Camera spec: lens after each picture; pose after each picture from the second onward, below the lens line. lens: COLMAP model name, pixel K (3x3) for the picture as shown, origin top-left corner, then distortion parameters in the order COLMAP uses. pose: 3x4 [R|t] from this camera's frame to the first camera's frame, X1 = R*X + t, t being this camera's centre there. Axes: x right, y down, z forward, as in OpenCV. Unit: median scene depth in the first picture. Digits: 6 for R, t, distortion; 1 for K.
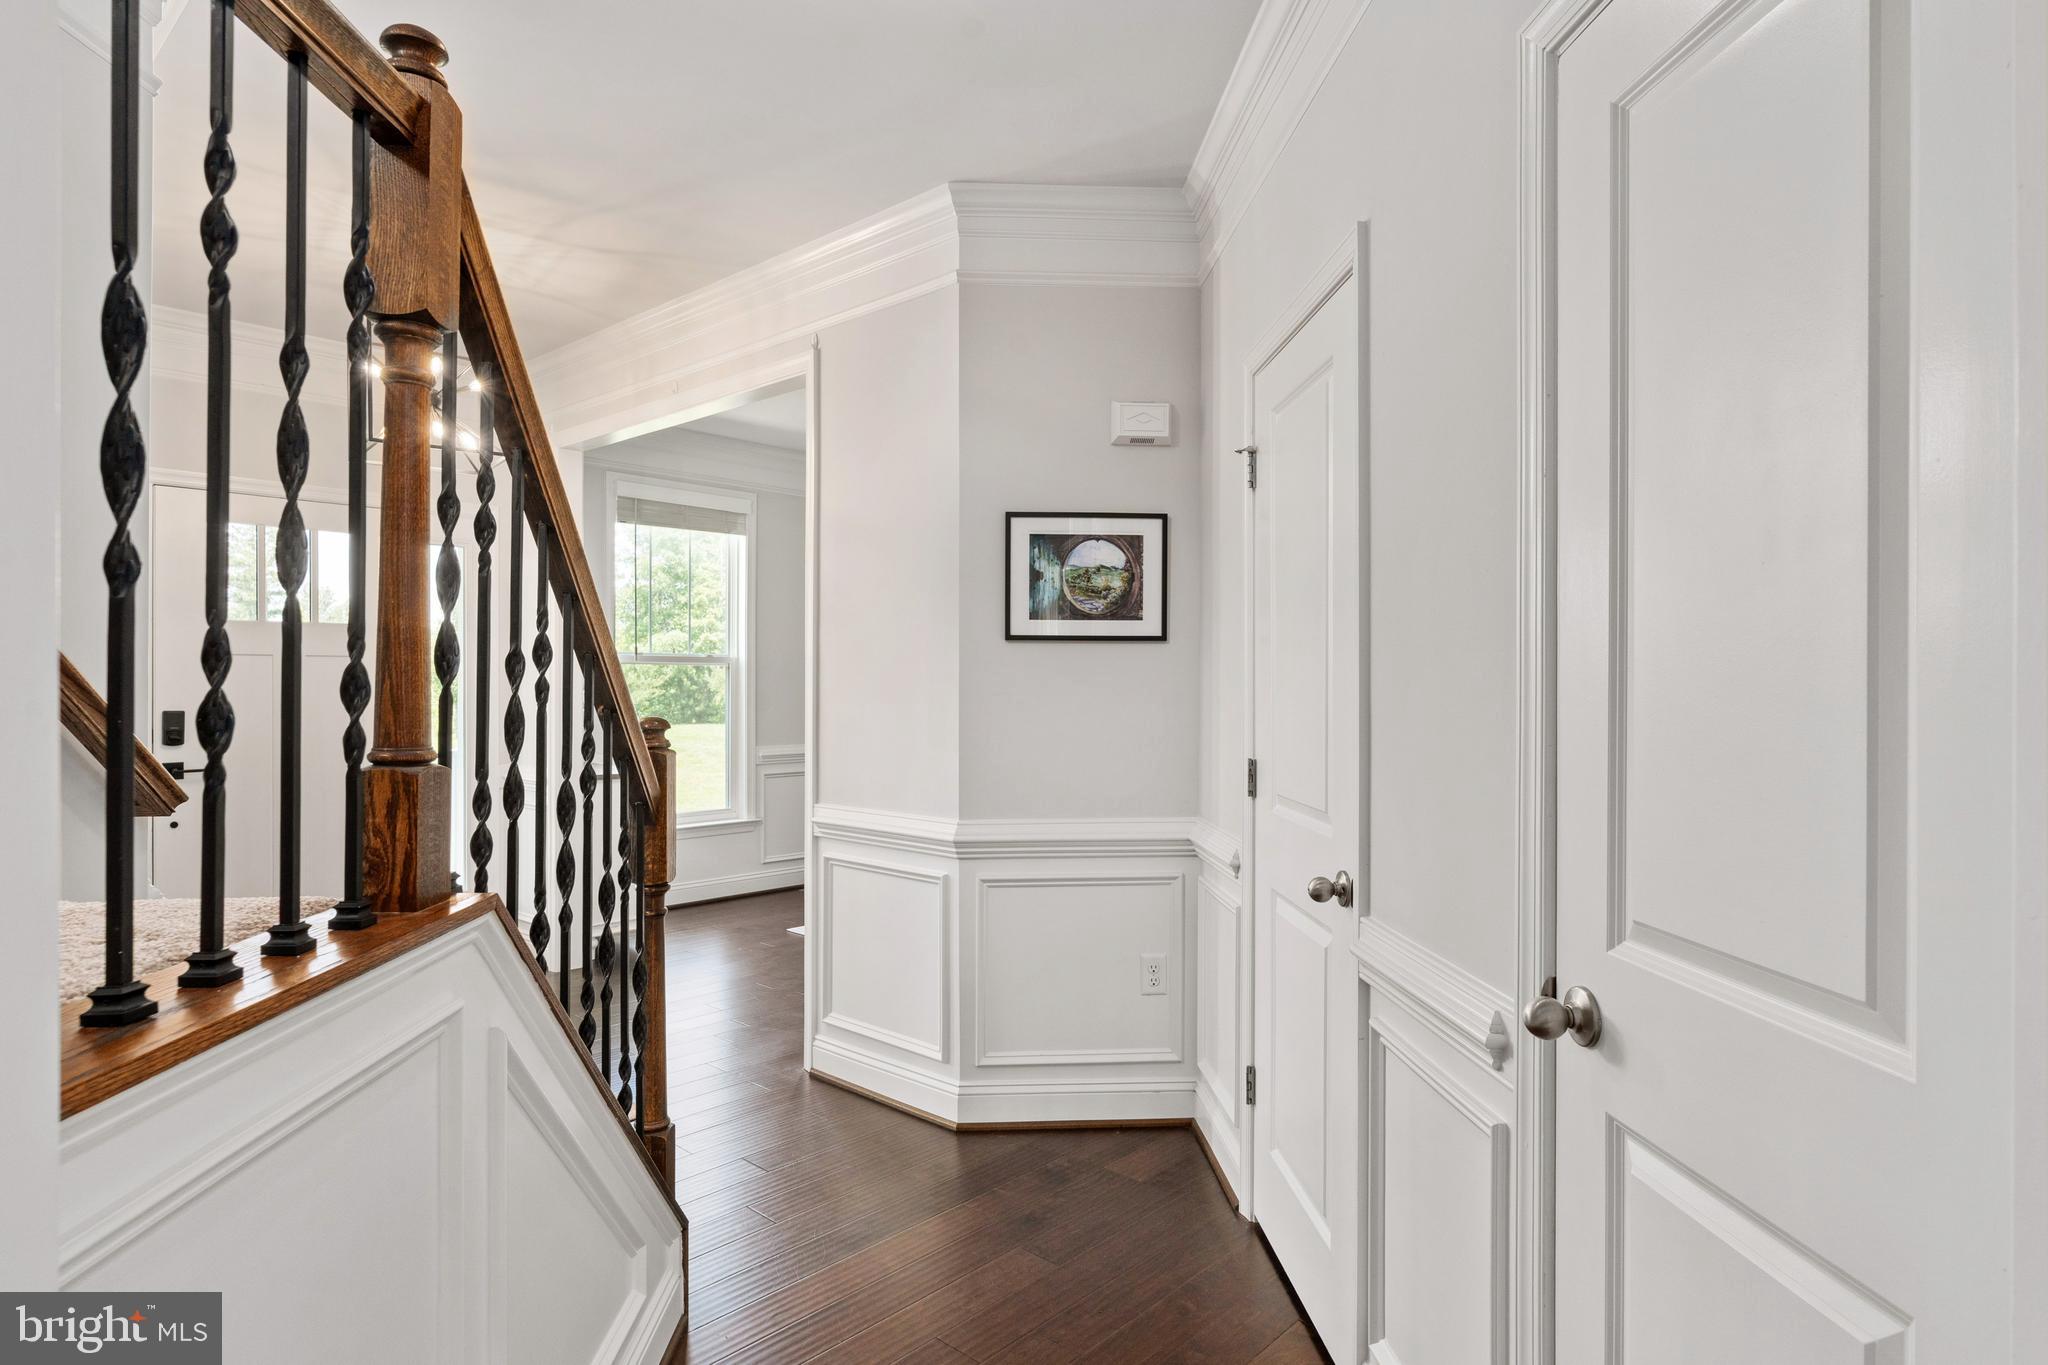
lens RADIAL K [[1132.9, 0, 1024.0], [0, 1132.9, 682.5], [0, 0, 1]] dist [-0.021012, -0.000234]
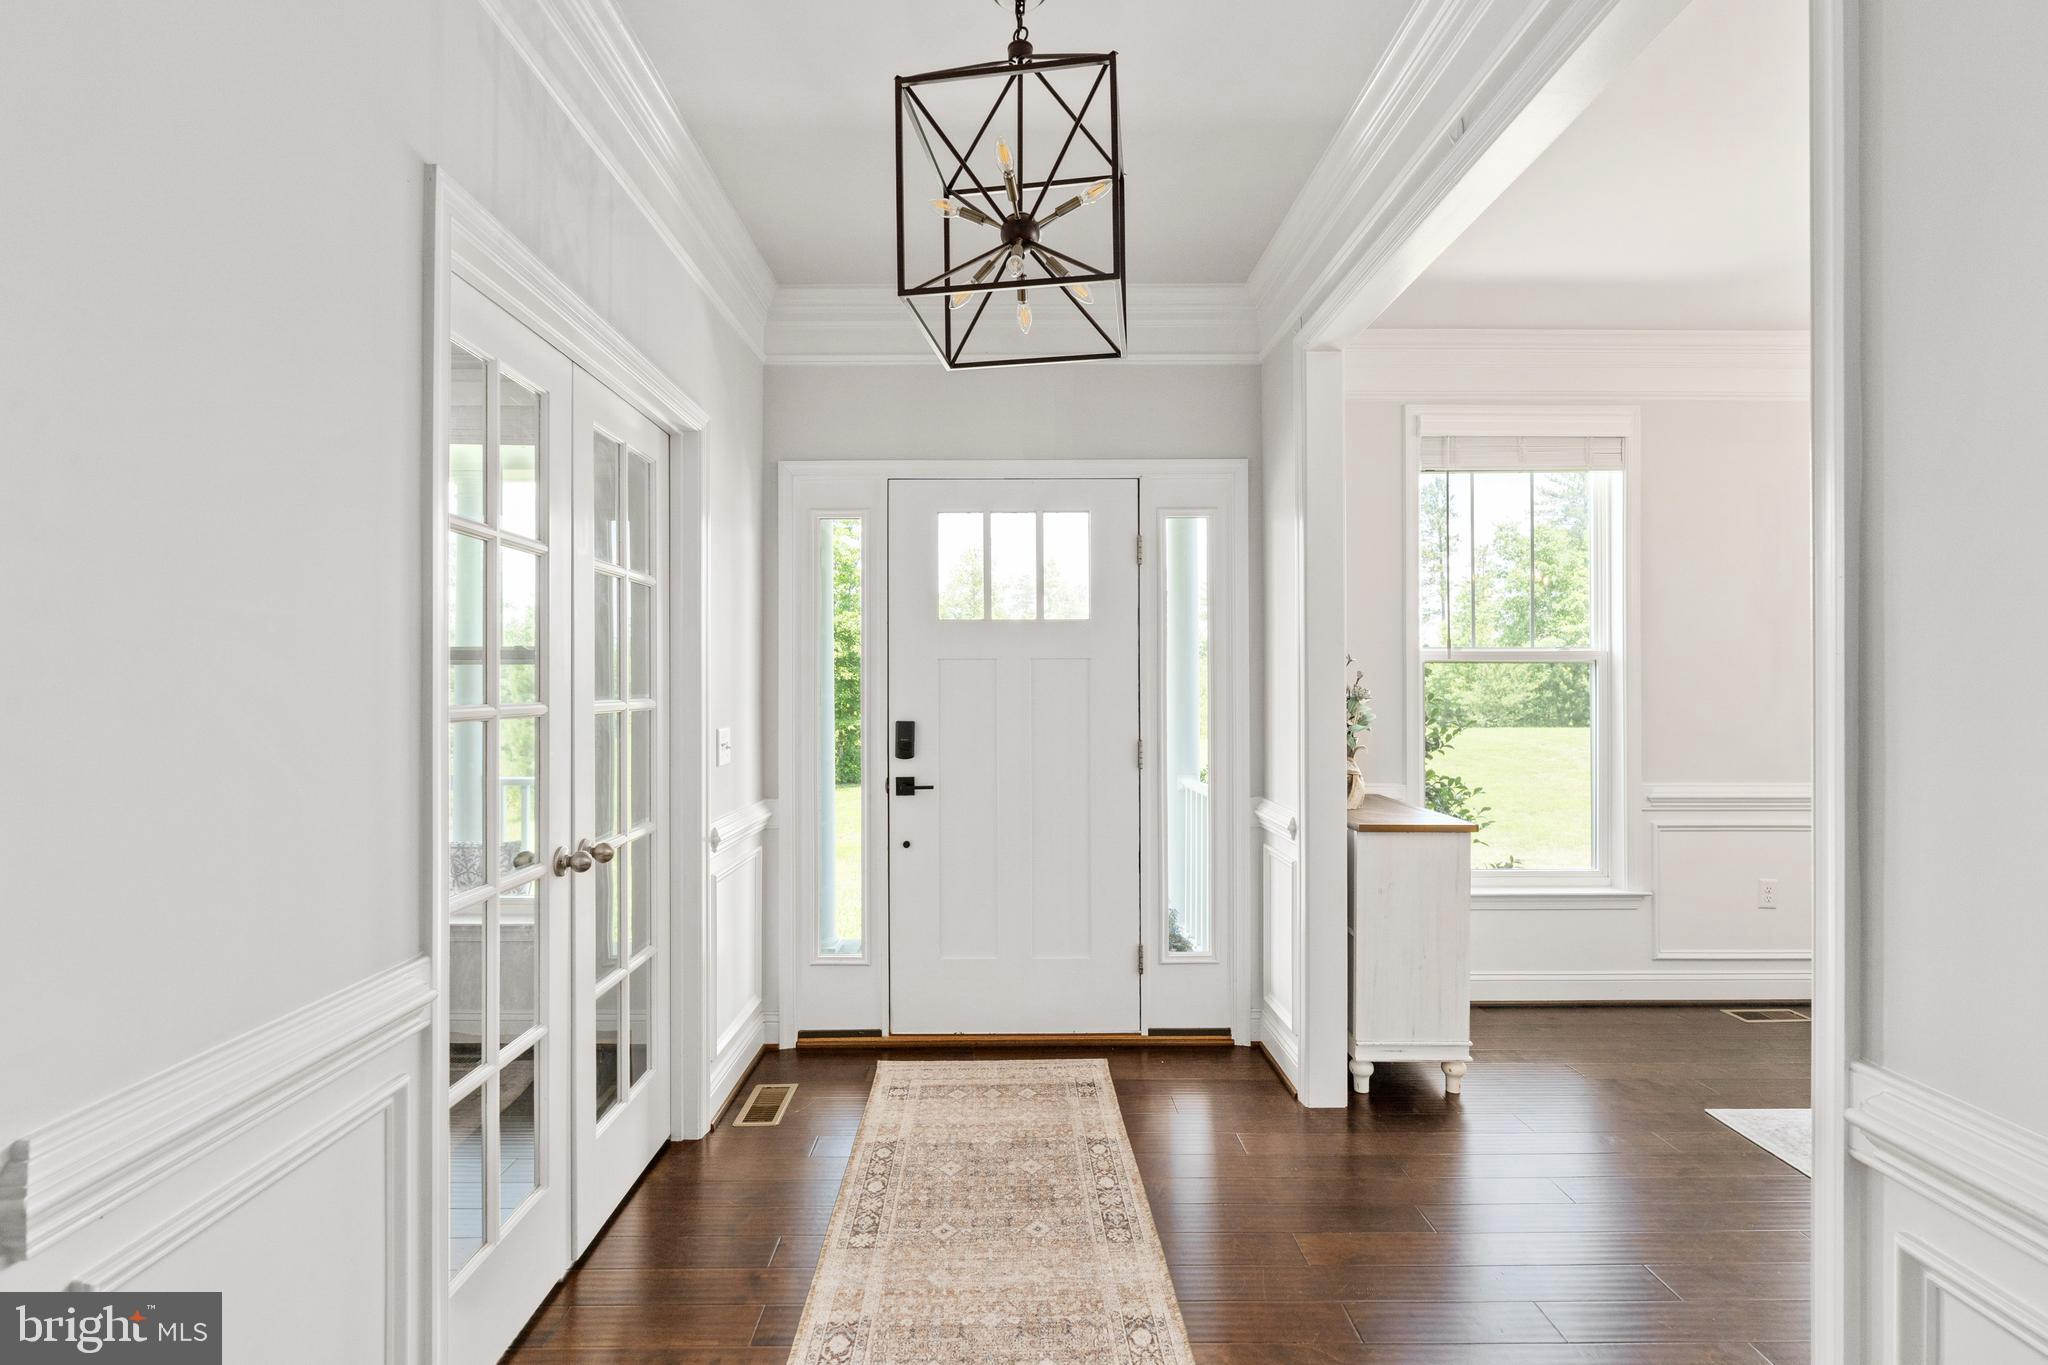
lens RADIAL K [[935.9, 0, 1017.7], [0, 935.9, 683.8], [0, 0, 1]] dist [-0.003799, -0.000374]
pose [[0.681501, -0.007052, -0.731783, -0.166958], [0.004662, 0.999975, -0.005295, -0.002213], [0.731802, 0.000197, 0.681517, 0.704700]]
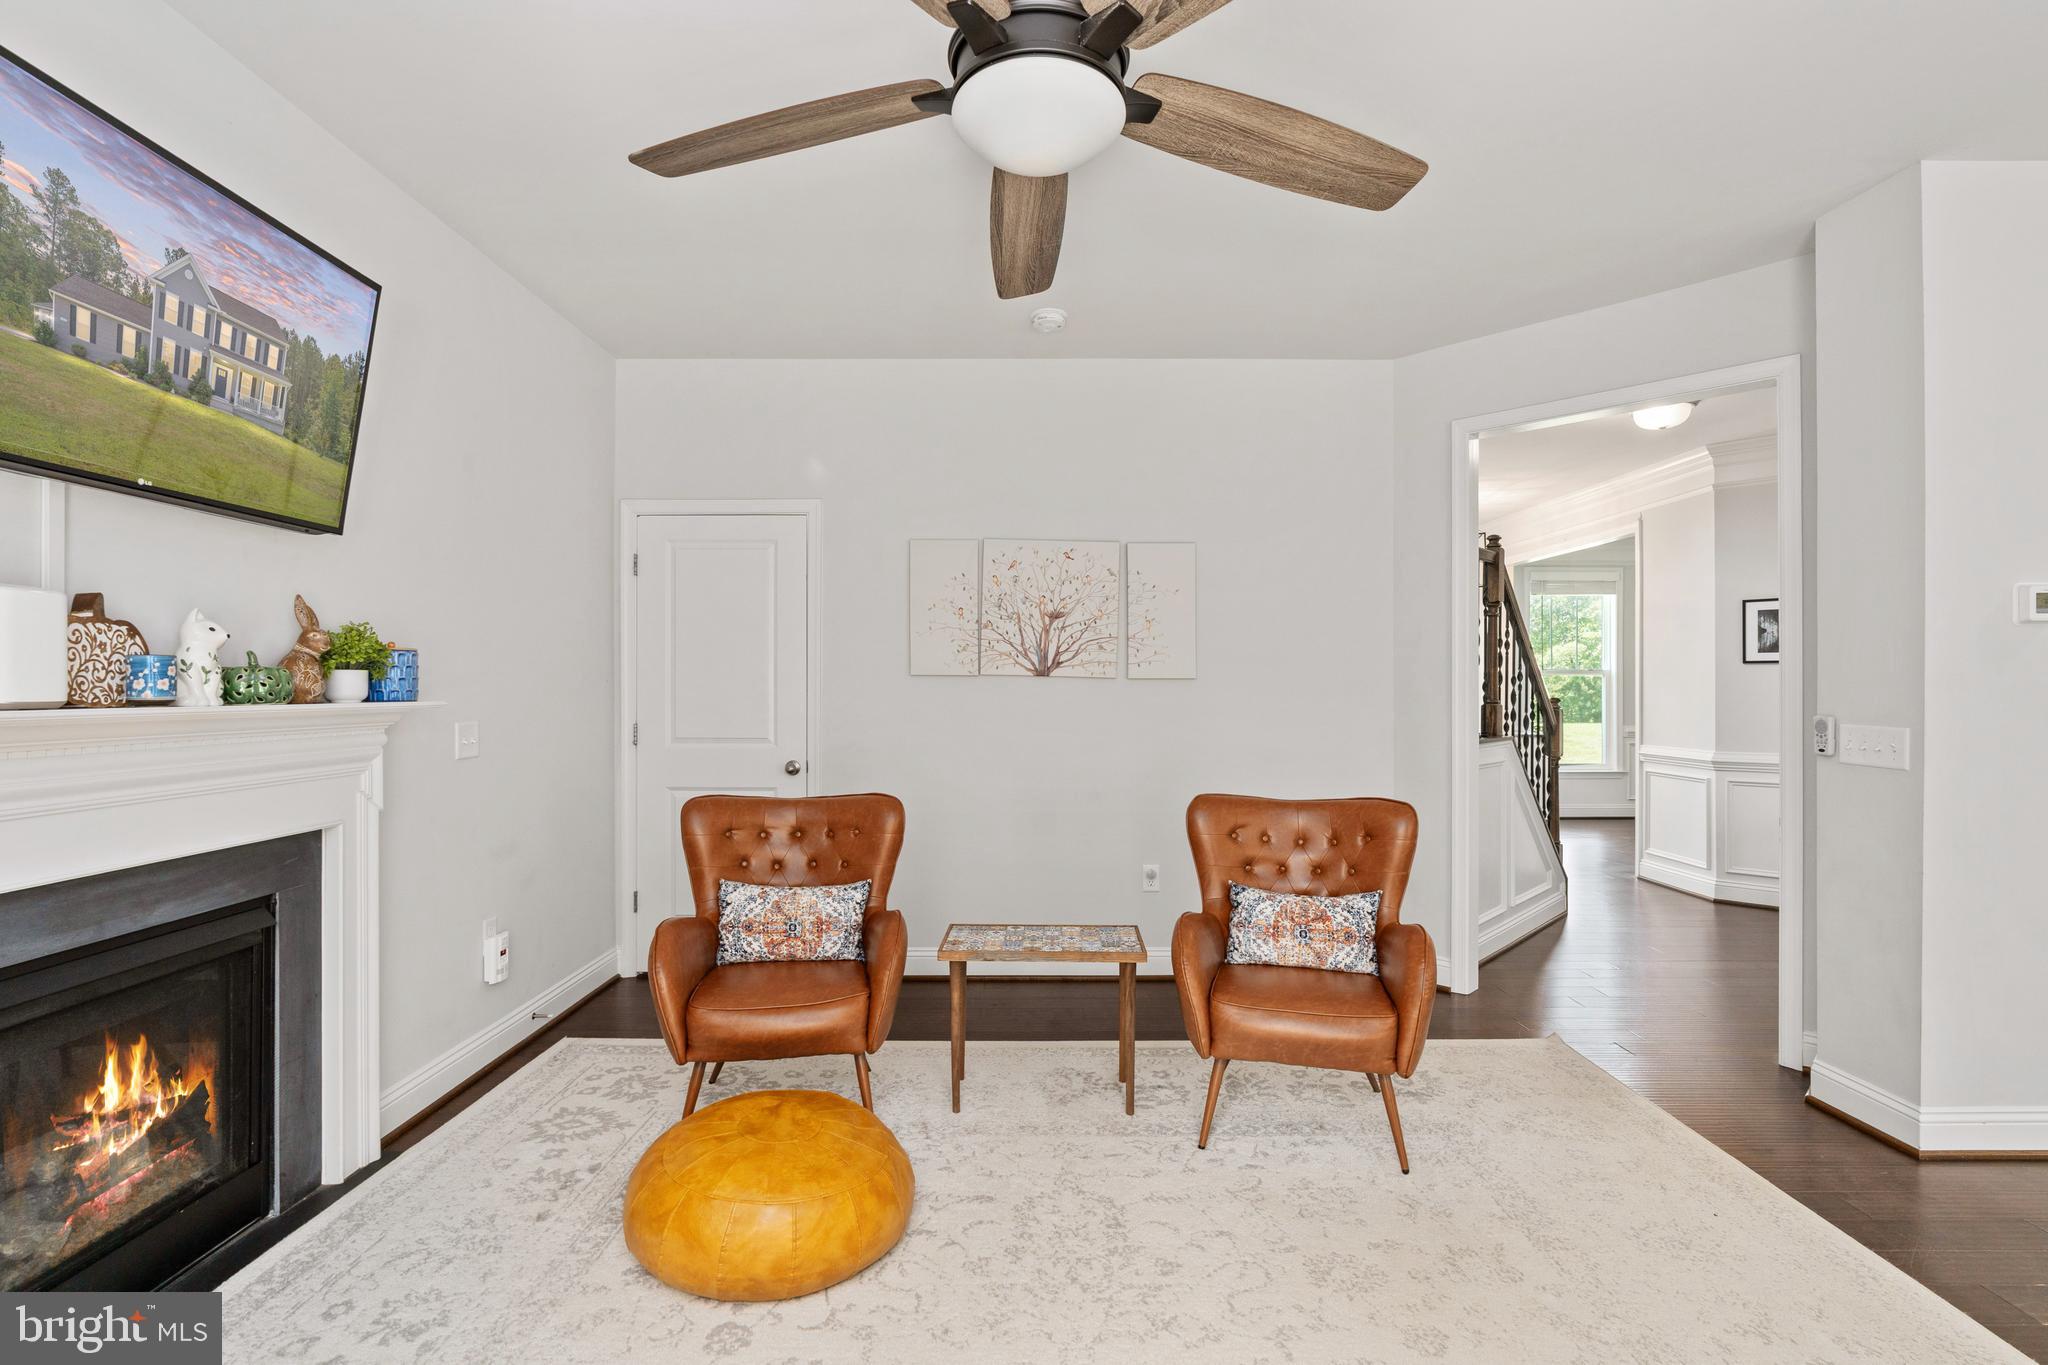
lens RADIAL K [[954.6, 0, 1012.3], [0, 954.6, 685.4], [0, 0, 1]] dist [-0.018713, -0.000685]
pose [[0.671509, -0.004444, -0.740983, 0.351735], [0.002627, 0.999990, -0.003617, 0.003835], [0.740992, 0.000482, 0.671514, -1.082129]]
